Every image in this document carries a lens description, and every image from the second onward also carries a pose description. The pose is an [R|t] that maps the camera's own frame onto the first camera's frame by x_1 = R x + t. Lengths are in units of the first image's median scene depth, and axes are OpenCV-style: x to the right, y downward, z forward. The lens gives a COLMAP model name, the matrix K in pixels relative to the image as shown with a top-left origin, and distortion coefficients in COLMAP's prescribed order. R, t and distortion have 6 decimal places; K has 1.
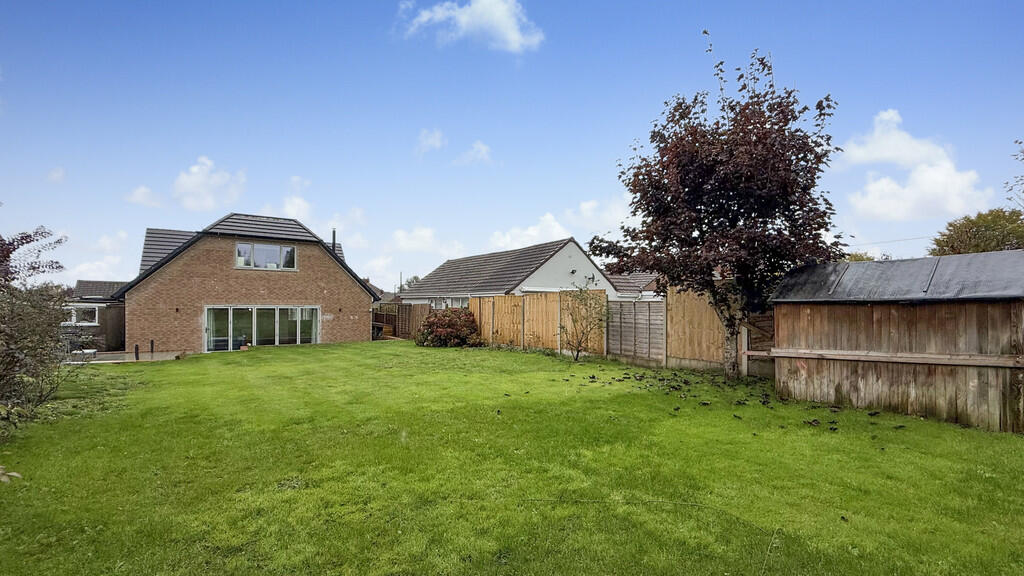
lens RADIAL K [[407.9, 0, 509.7], [0, 407.9, 288.8], [0, 0, 1]] dist [-0.002594, -0.000387]
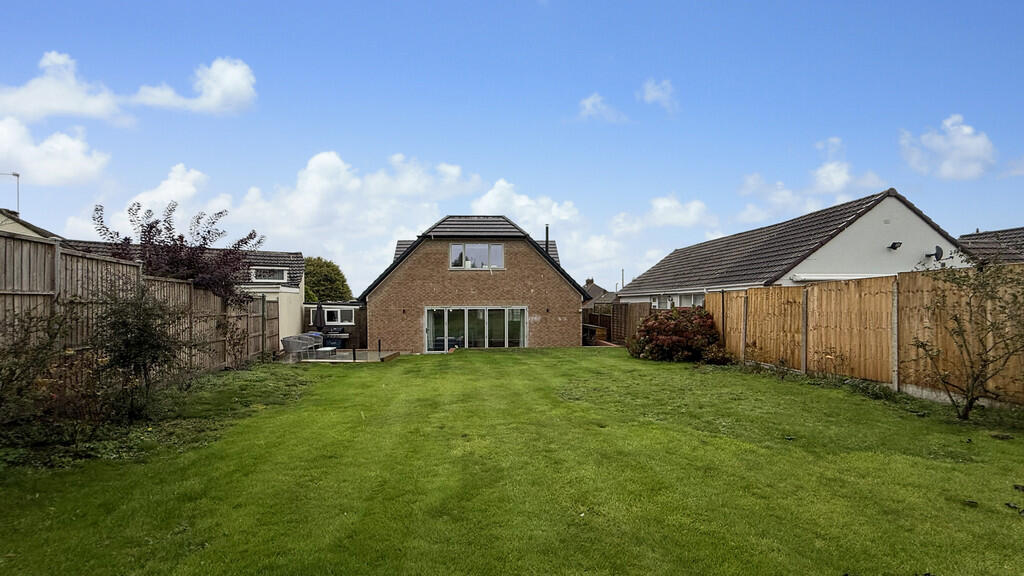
lens RADIAL K [[416.1, 0, 511.5], [0, 416.1, 315.5], [0, 0, 1]] dist [-0.000440, -0.000109]
pose [[0.862879, 0.001823, -0.505407, -0.022734], [0.030740, 0.997953, 0.056081, 0.009635], [0.504475, -0.063927, 0.861057, 0.187106]]
